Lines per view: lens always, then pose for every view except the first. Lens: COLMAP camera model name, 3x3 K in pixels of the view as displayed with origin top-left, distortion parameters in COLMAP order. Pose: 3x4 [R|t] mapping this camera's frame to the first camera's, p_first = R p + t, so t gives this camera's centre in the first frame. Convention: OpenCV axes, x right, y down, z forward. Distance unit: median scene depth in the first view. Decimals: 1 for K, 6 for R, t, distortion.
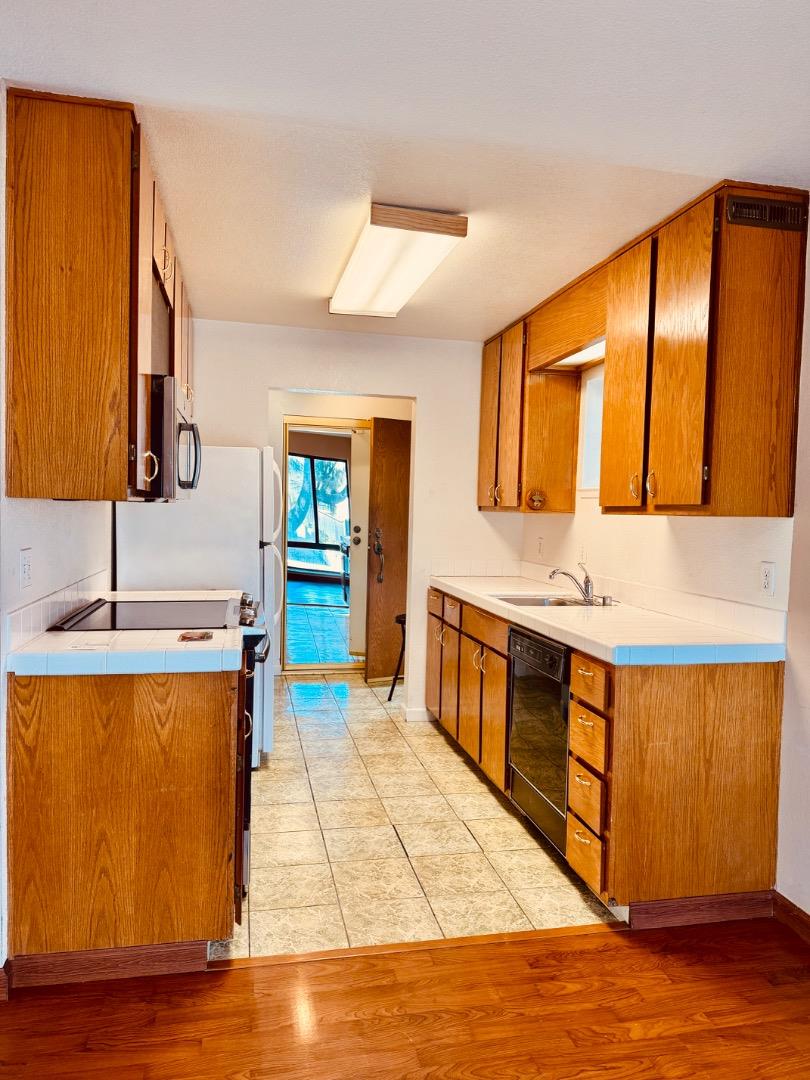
lens RADIAL K [[756.7, 0, 405.0], [0, 756.7, 540.0], [0, 0, 1]] dist [-0.001409, -0.006011]
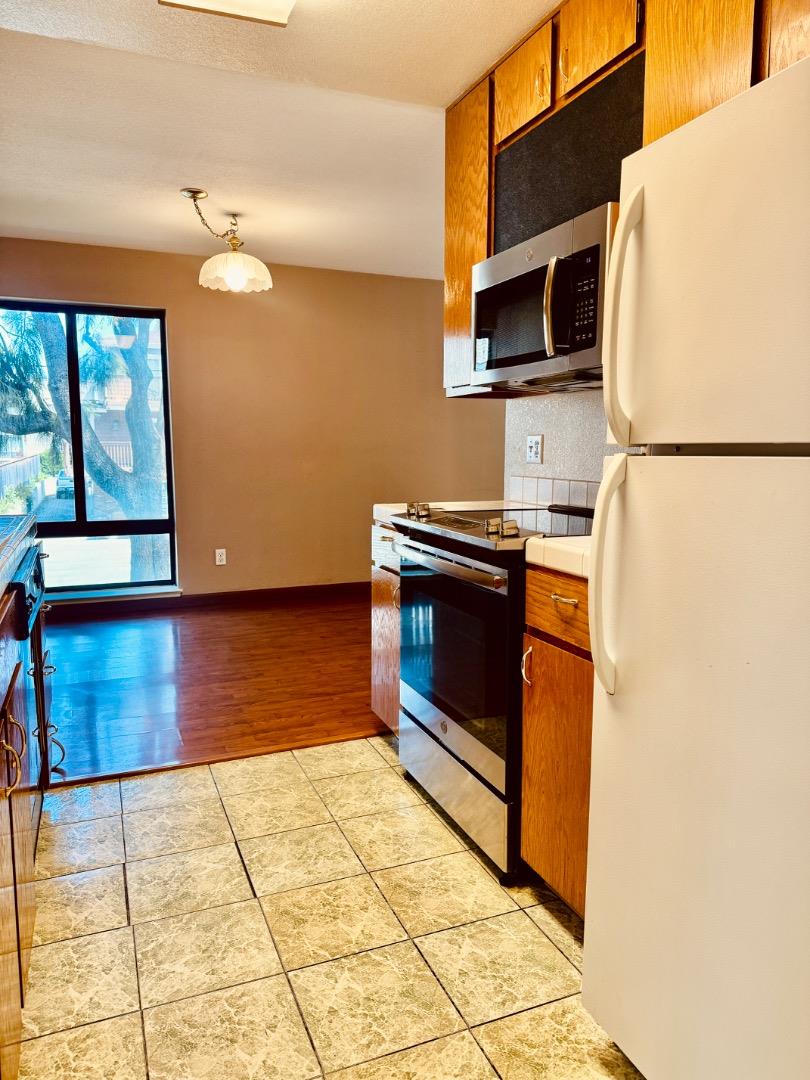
lens RADIAL K [[781.2, 0, 434.4], [0, 781.2, 540.3], [0, 0, 1]] dist [0.003327, -0.044179]
pose [[-0.978975, -0.000798, -0.203977, -0.038276], [-0.035055, 0.985773, 0.164385, -0.018432], [0.200943, 0.168080, -0.965076, 2.127304]]
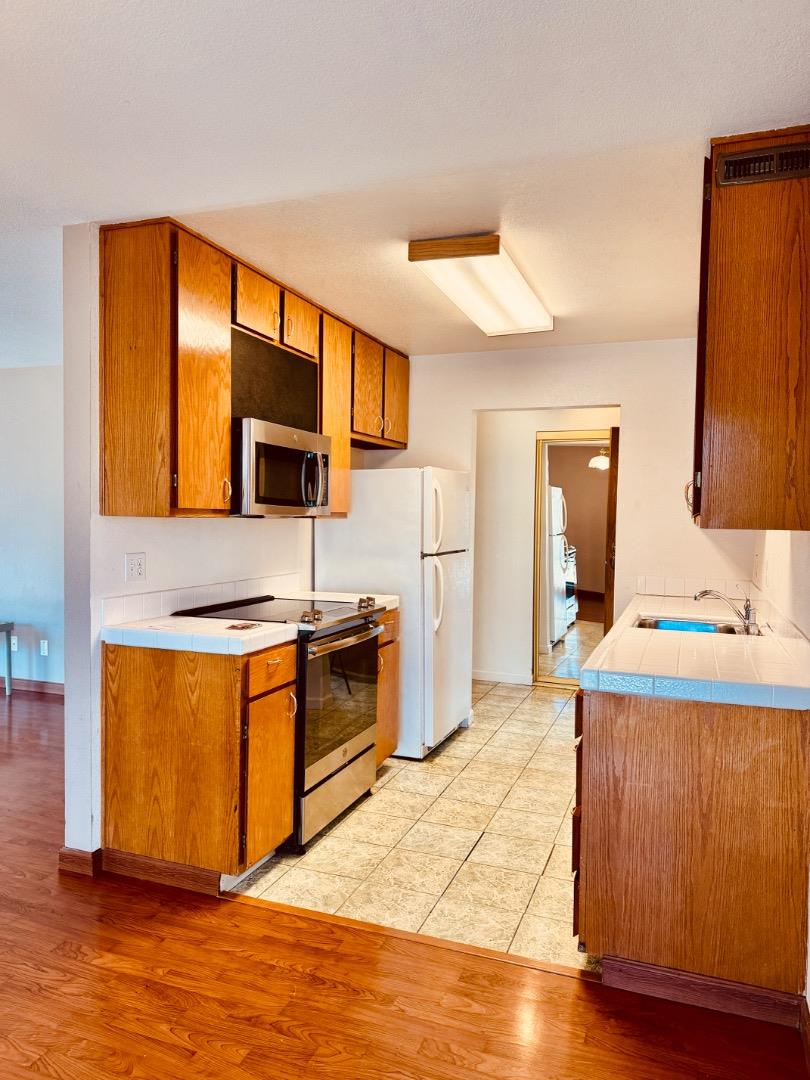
lens RADIAL K [[758.4, 0, 405.0], [0, 758.4, 540.0], [0, 0, 1]] dist [0.003007, -0.007208]
pose [[0.846340, 0.008571, -0.532574, 0.585360], [-0.018694, 0.999733, -0.013618, -0.001648], [0.532315, 0.021482, 0.846274, 0.091039]]
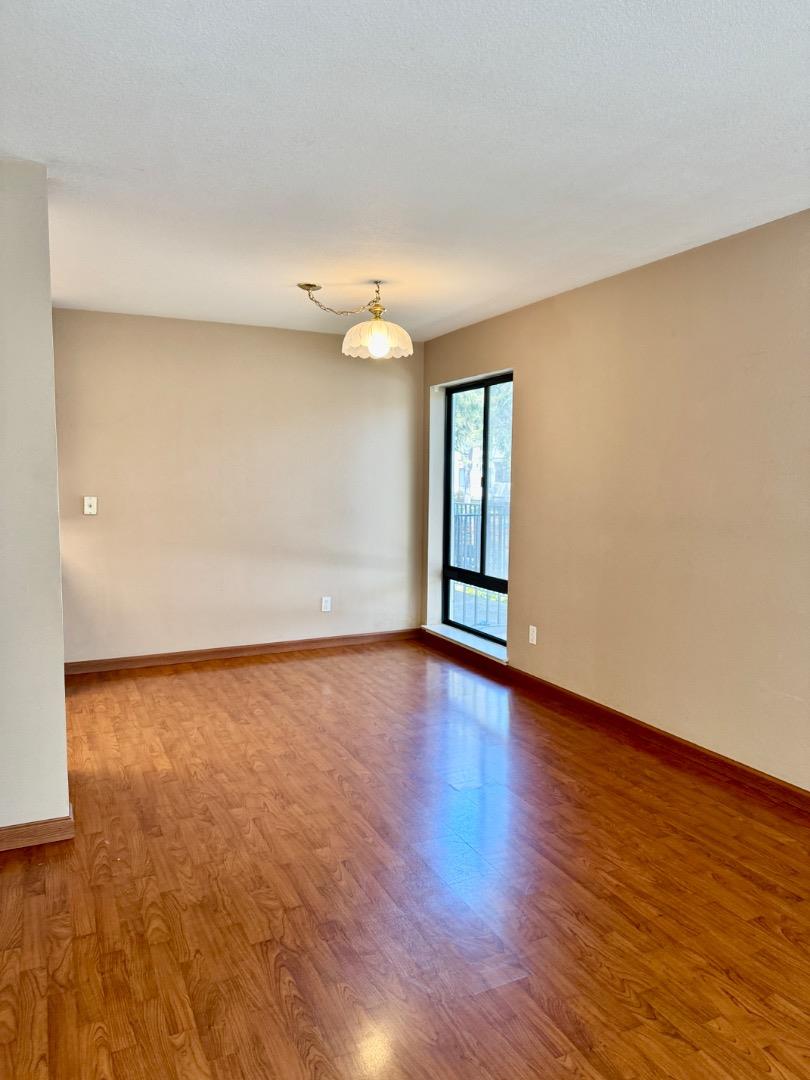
lens RADIAL K [[739.0, 0, 405.0], [0, 739.0, 540.0], [0, 0, 1]] dist [0.037365, -0.052164]
pose [[-0.232545, -0.107970, 0.966574, -1.649451], [0.032989, 0.992371, 0.118788, -0.059661], [-0.972026, 0.059509, -0.227209, 0.557869]]
